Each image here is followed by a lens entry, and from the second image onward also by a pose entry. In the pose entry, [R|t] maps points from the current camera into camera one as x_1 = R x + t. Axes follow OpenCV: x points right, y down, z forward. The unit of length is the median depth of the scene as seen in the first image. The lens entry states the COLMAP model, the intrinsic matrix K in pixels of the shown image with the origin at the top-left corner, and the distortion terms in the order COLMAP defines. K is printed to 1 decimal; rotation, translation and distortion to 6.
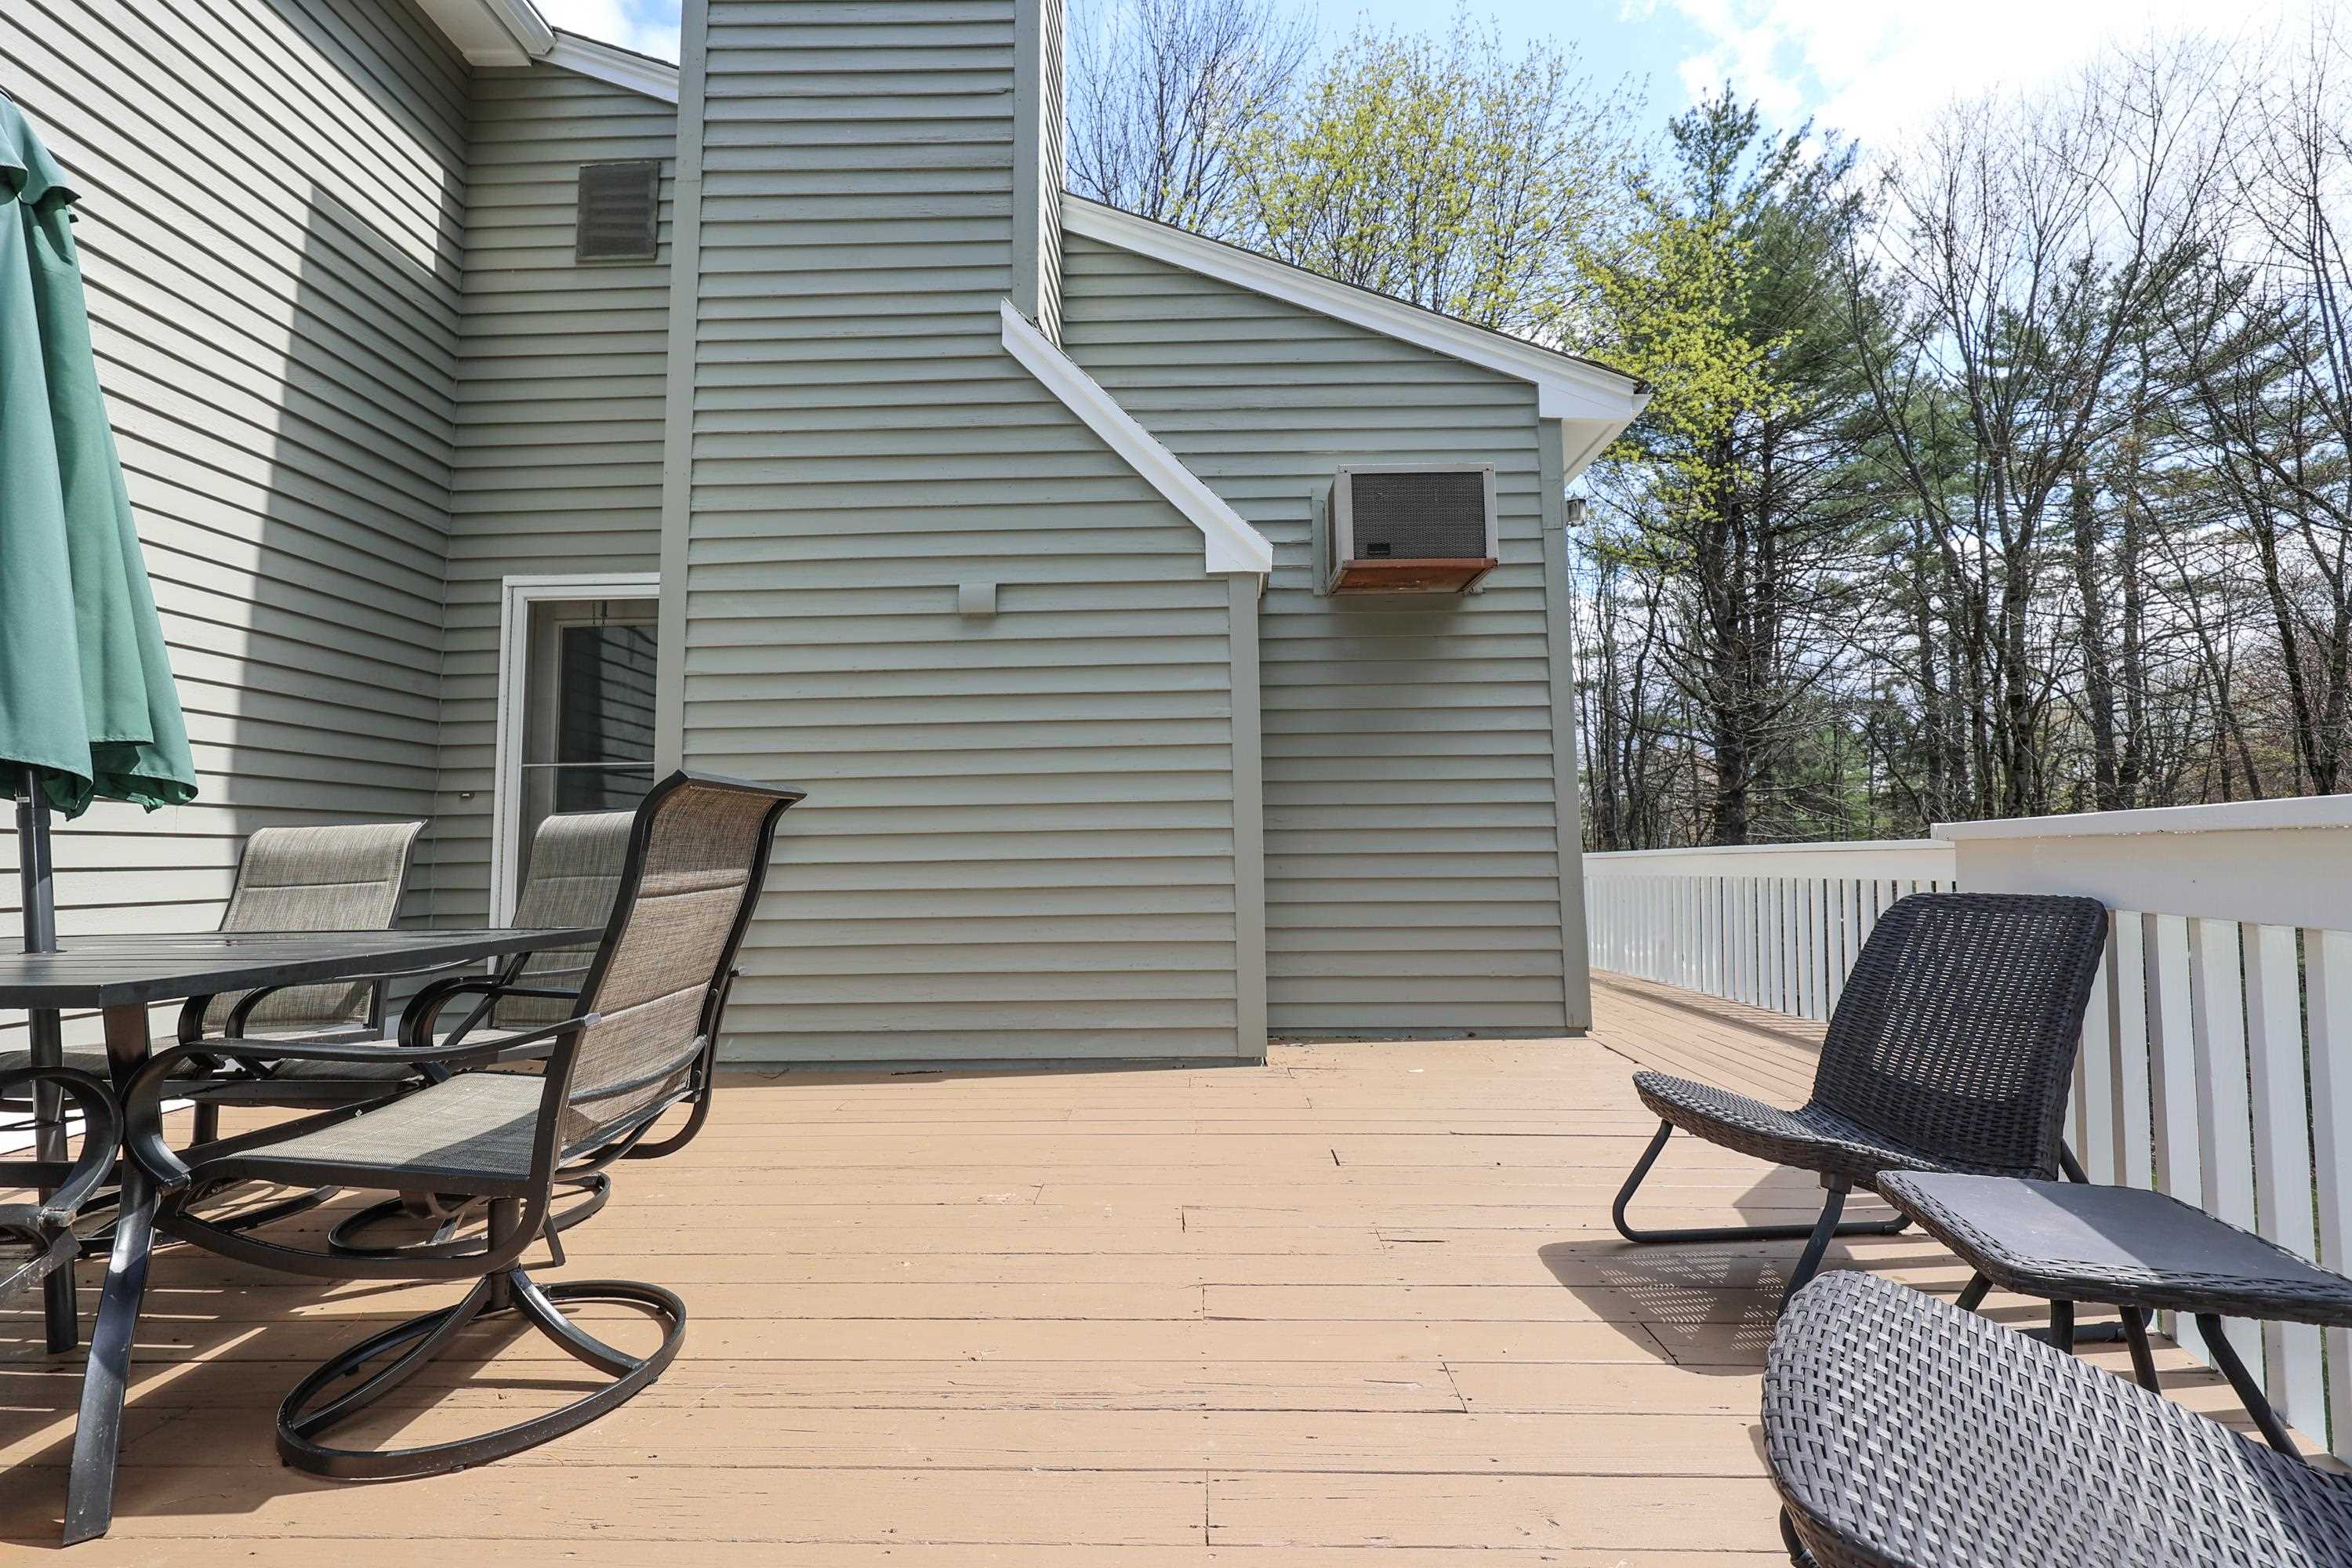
lens RADIAL K [[965.6, 0, 1166.9], [0, 965.6, 792.7], [0, 0, 1]] dist [0.000717, 0.001172]
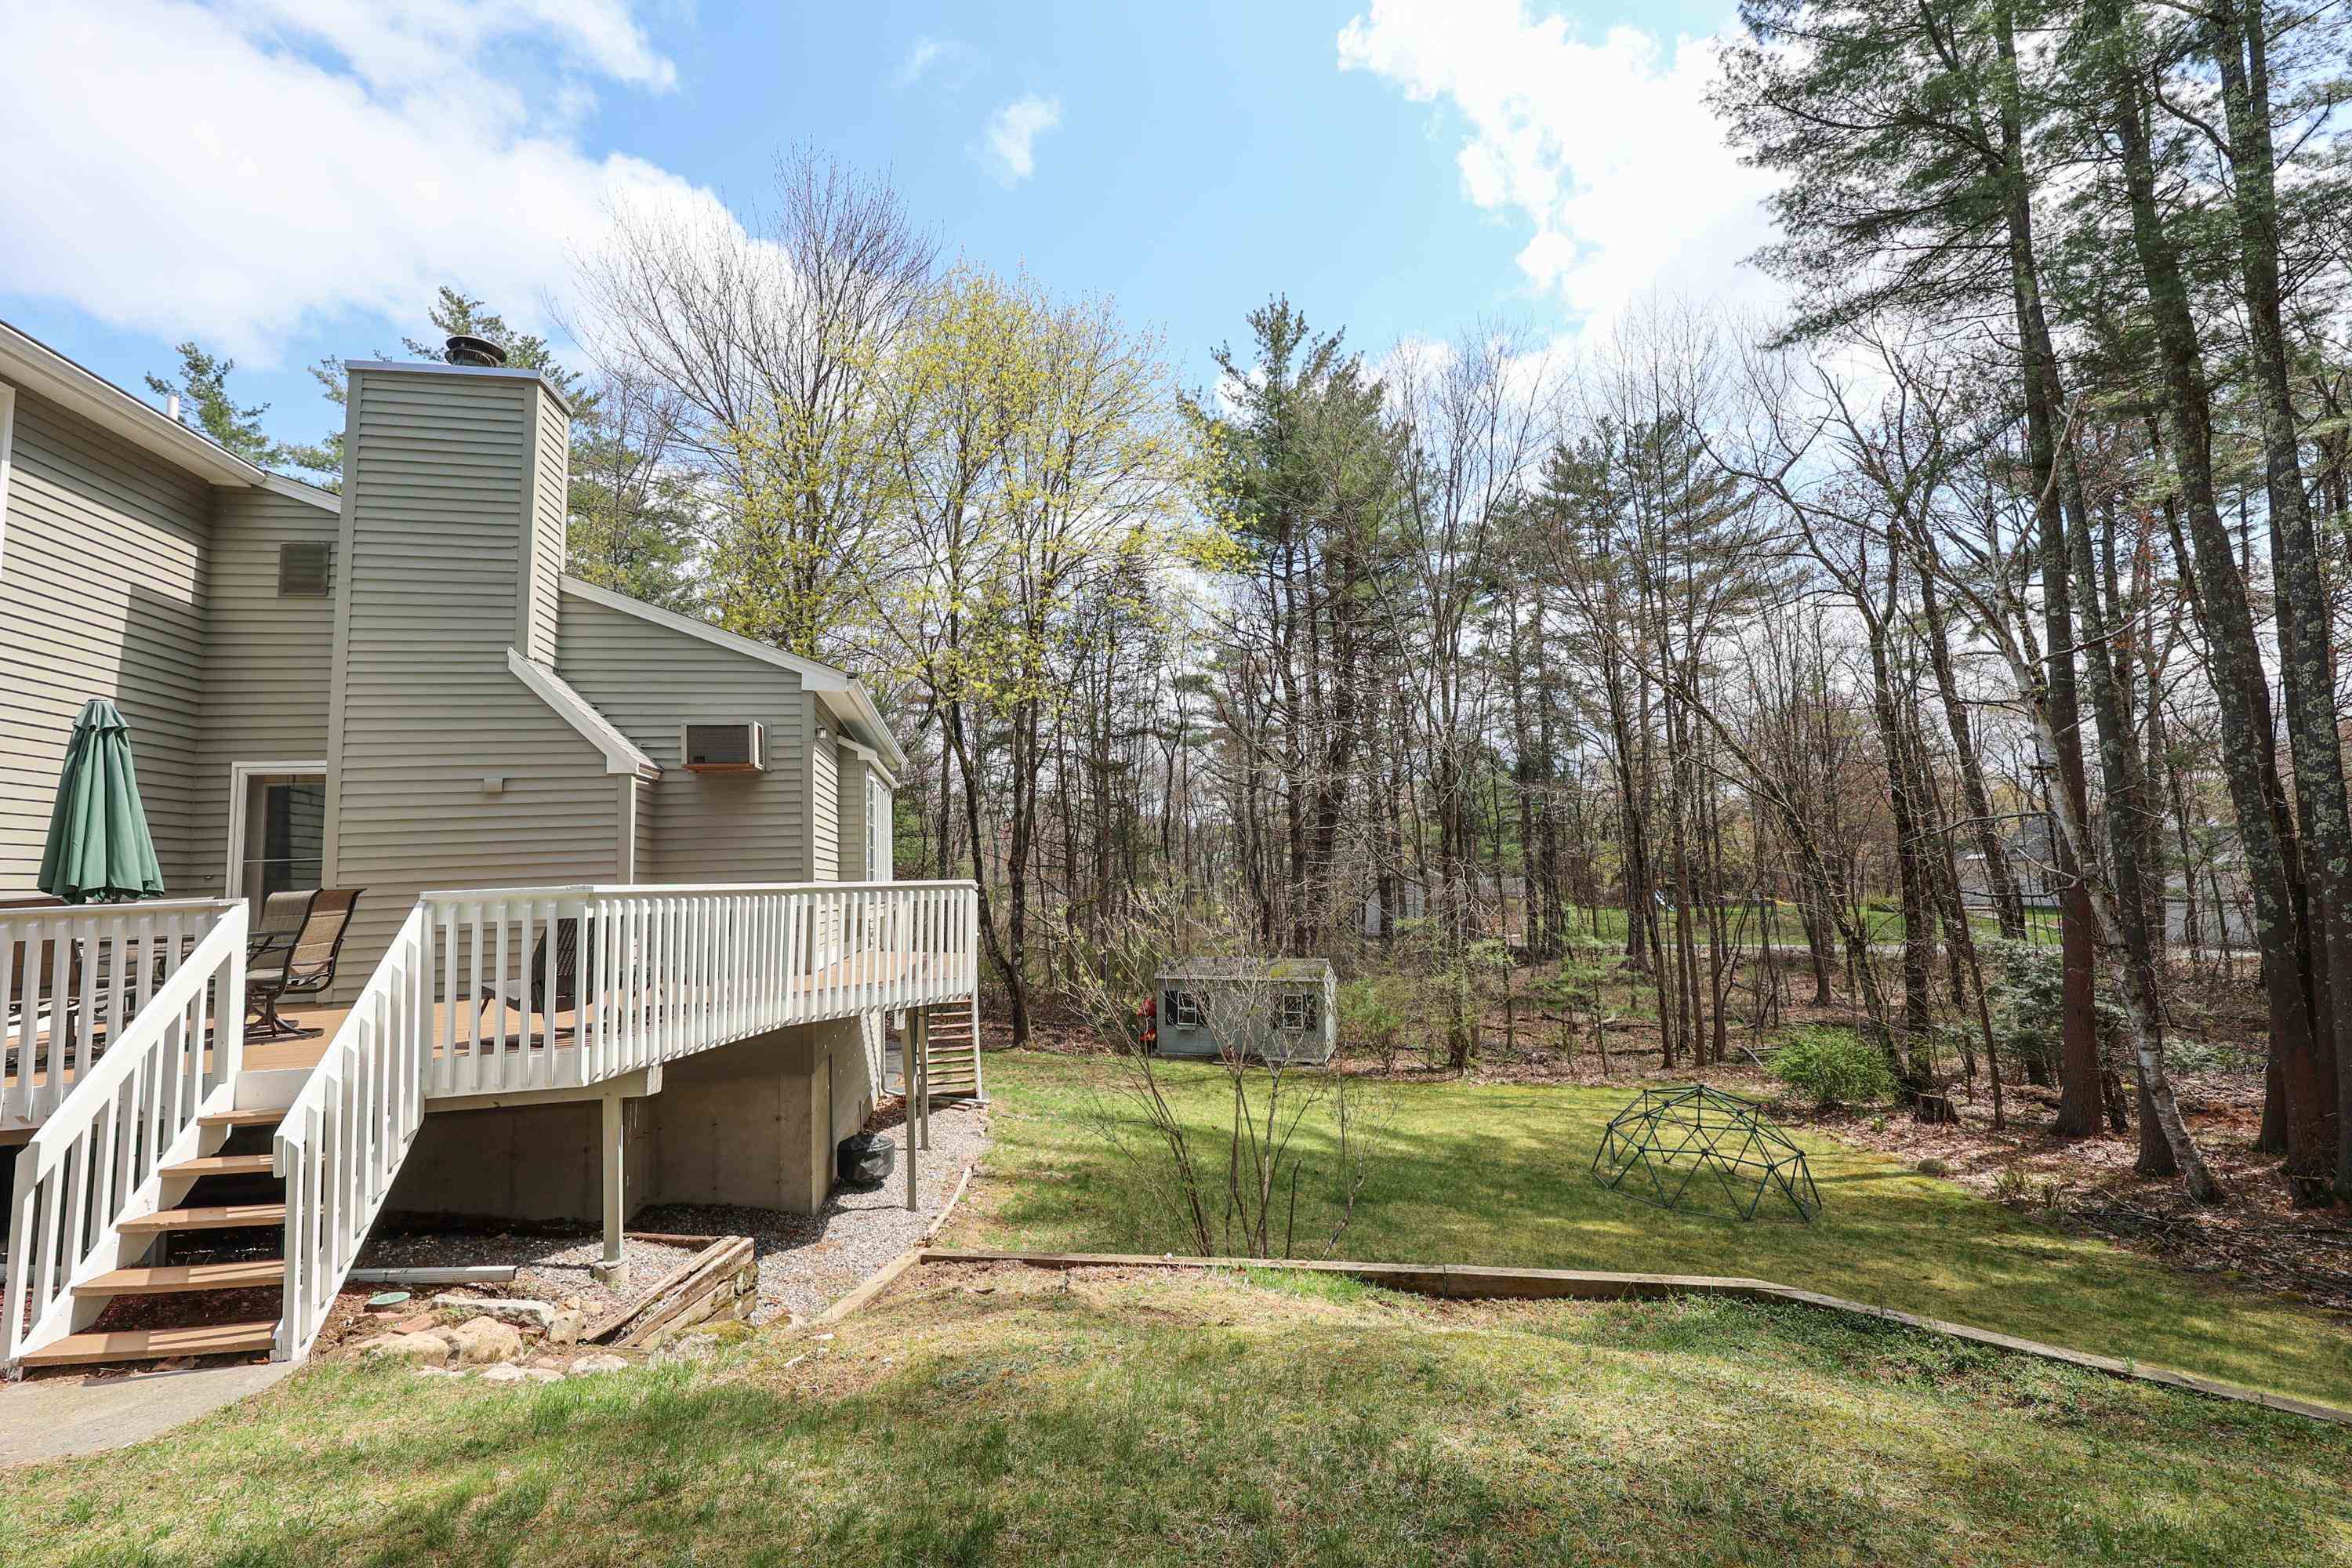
lens RADIAL K [[965.6, 0, 1168.3], [0, 965.6, 793.9], [0, 0, 1]] dist [0.000717, 0.001172]
pose [[0.975662, -0.004108, 0.219242, 0.712917], [0.009668, 0.999658, -0.024292, -0.095506], [-0.219067, 0.025821, 0.975368, -1.290919]]
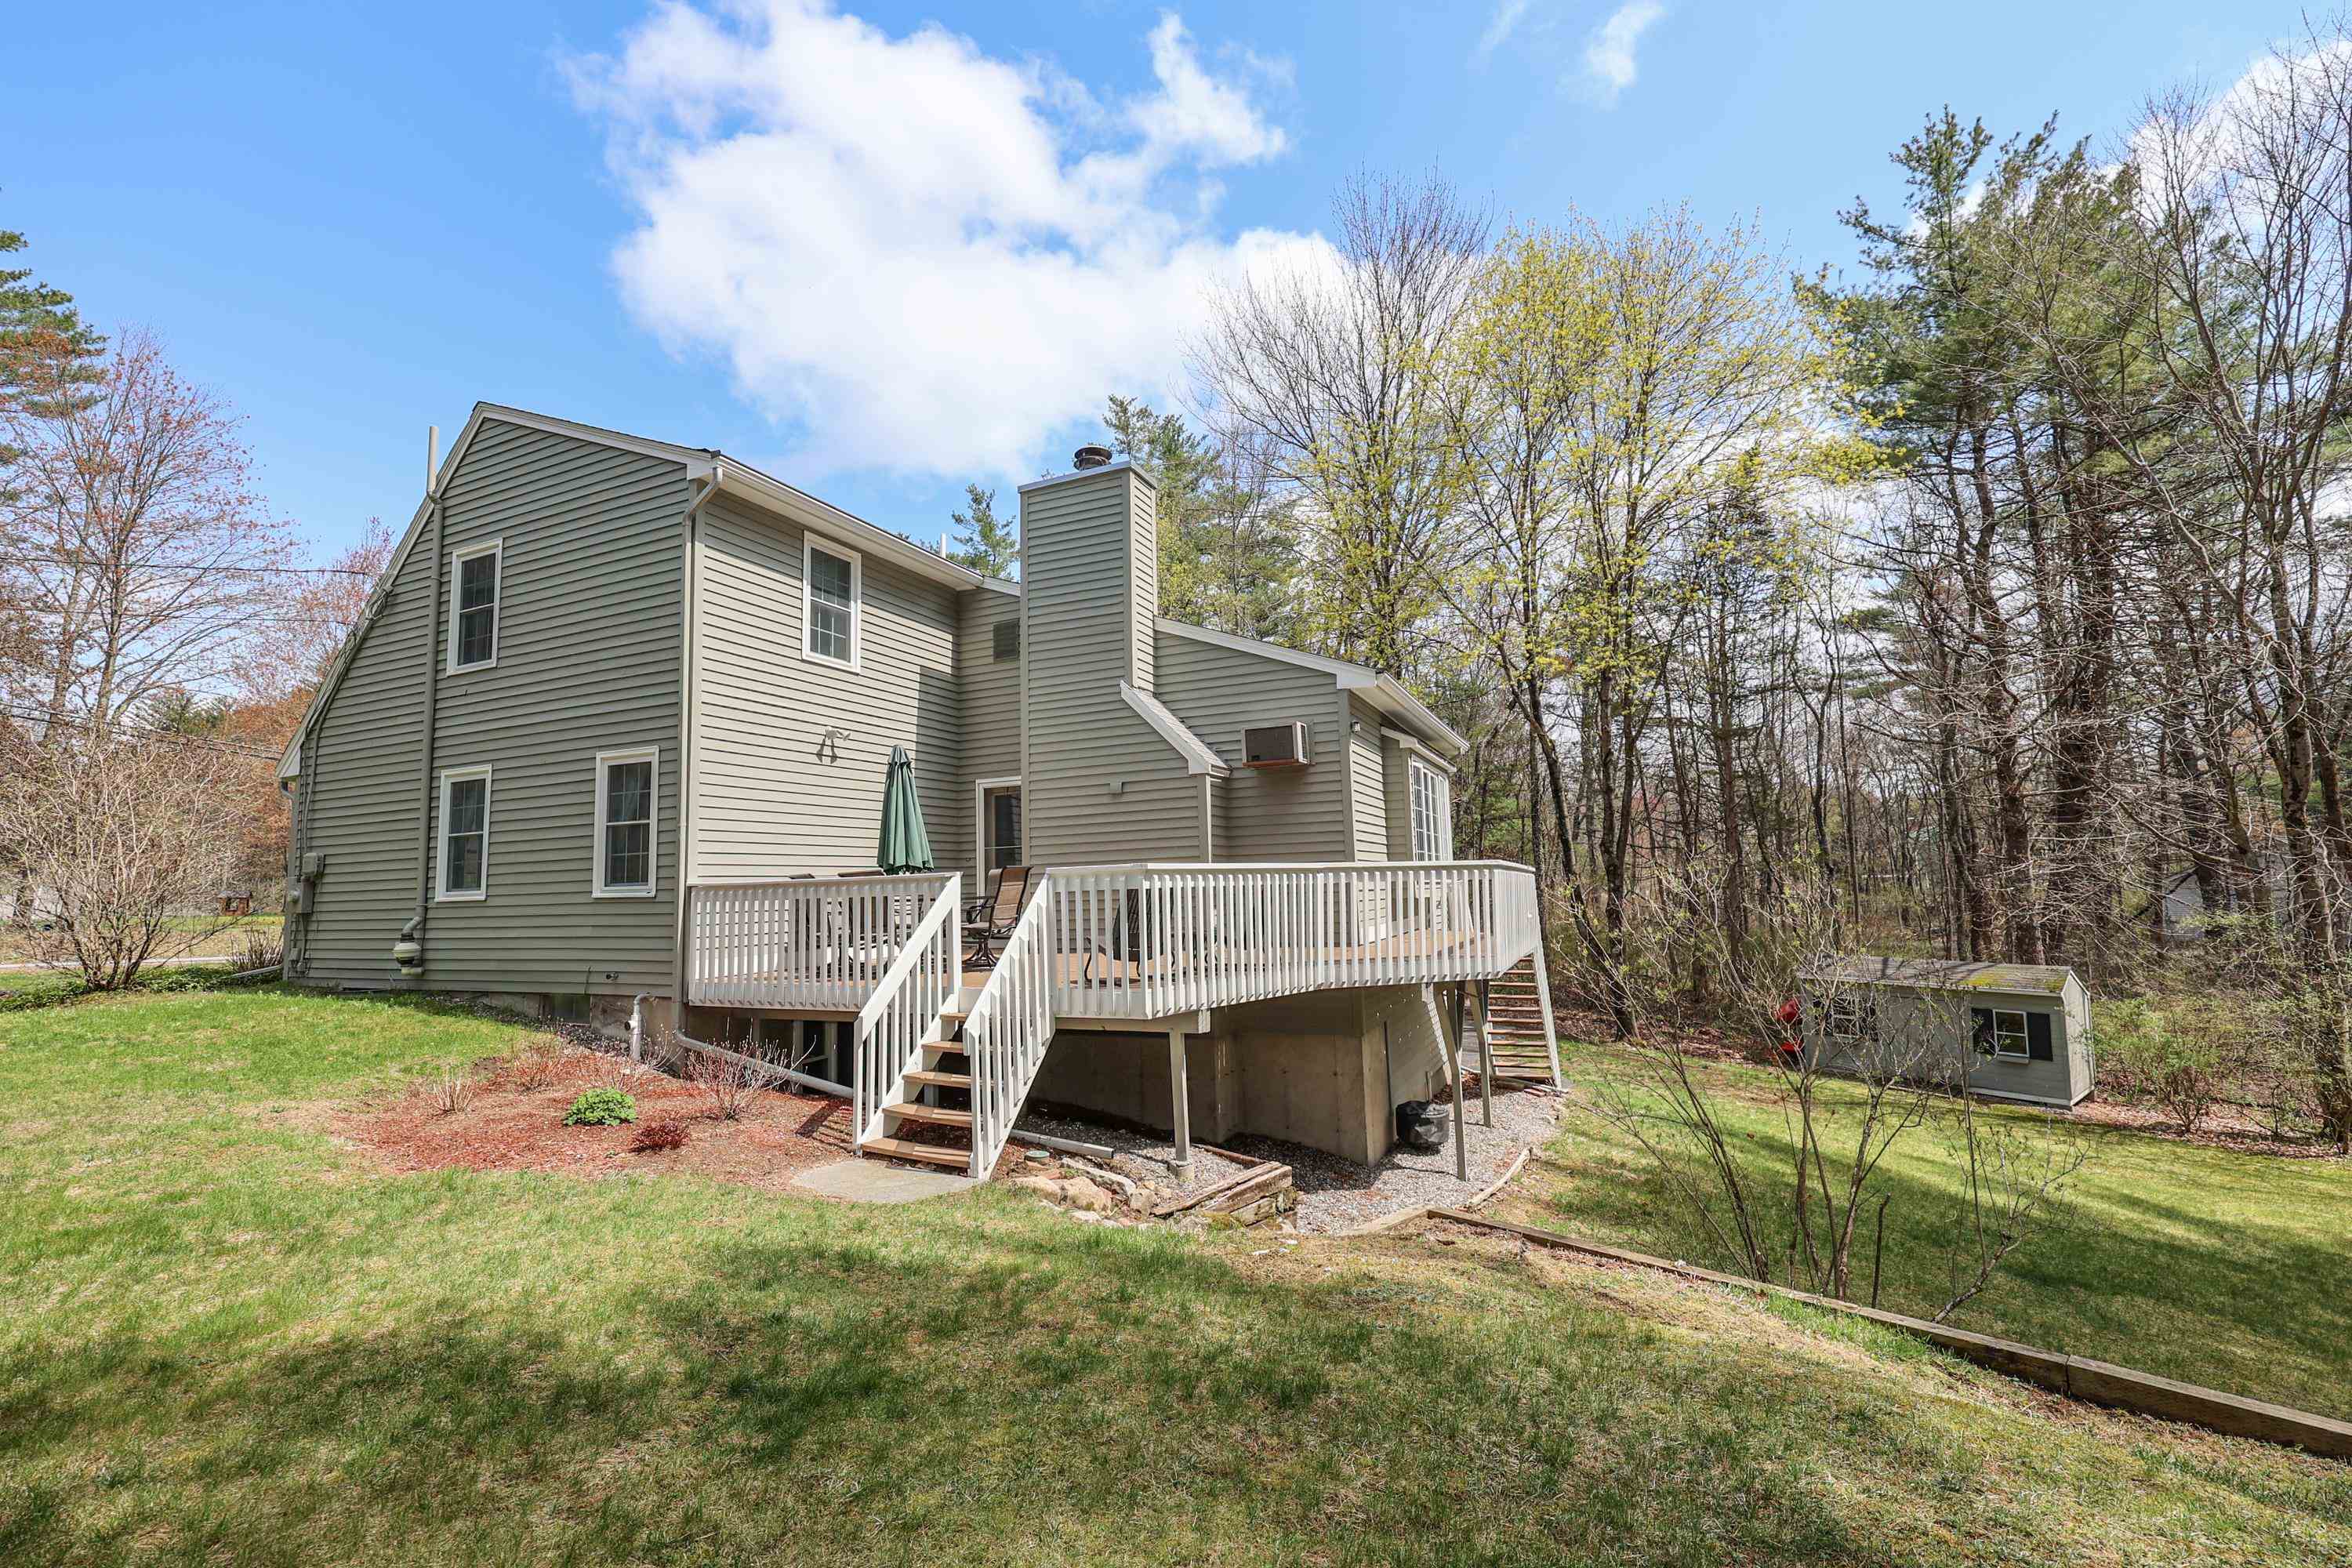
lens RADIAL K [[965.6, 0, 1171.9], [0, 965.6, 782.7], [0, 0, 1]] dist [0.000717, 0.001172]
pose [[0.924313, -0.056100, -0.377489, 0.893191], [0.045914, 0.998299, -0.035937, -0.089281], [0.378863, 0.015885, 0.925316, -1.369948]]
